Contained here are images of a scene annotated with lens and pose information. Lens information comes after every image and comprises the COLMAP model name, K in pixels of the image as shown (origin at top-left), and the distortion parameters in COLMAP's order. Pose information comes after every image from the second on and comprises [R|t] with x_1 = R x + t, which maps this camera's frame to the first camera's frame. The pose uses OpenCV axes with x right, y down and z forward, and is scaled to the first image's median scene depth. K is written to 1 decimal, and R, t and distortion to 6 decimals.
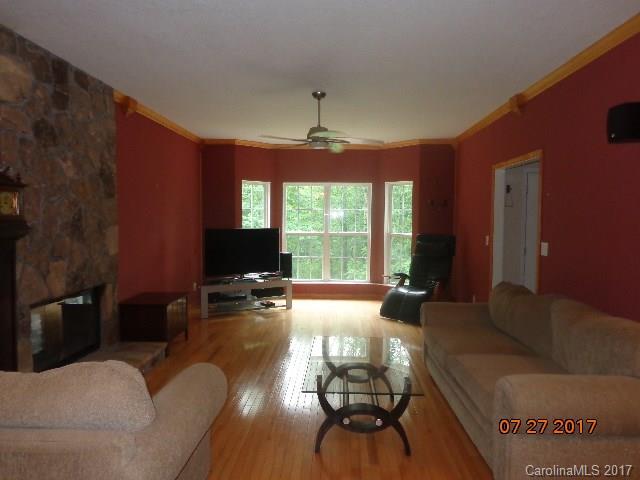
lens RADIAL K [[448.8, 0, 321.4], [0, 448.8, 239.3], [0, 0, 1]] dist [-0.002104, 0.006179]
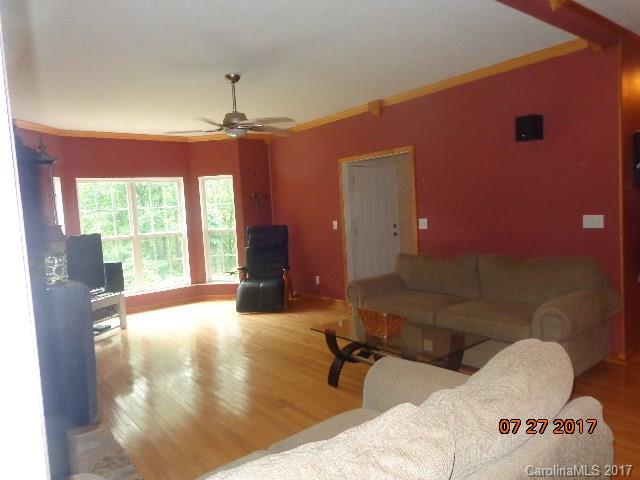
lens RADIAL K [[448.8, 0, 321.1], [0, 448.8, 241.0], [0, 0, 1]] dist [-0.002104, 0.006179]
pose [[0.760730, -0.097796, 0.641659, -0.322582], [0.094825, 0.994722, 0.039185, -0.004191], [-0.642105, 0.031036, 0.765989, 0.122068]]
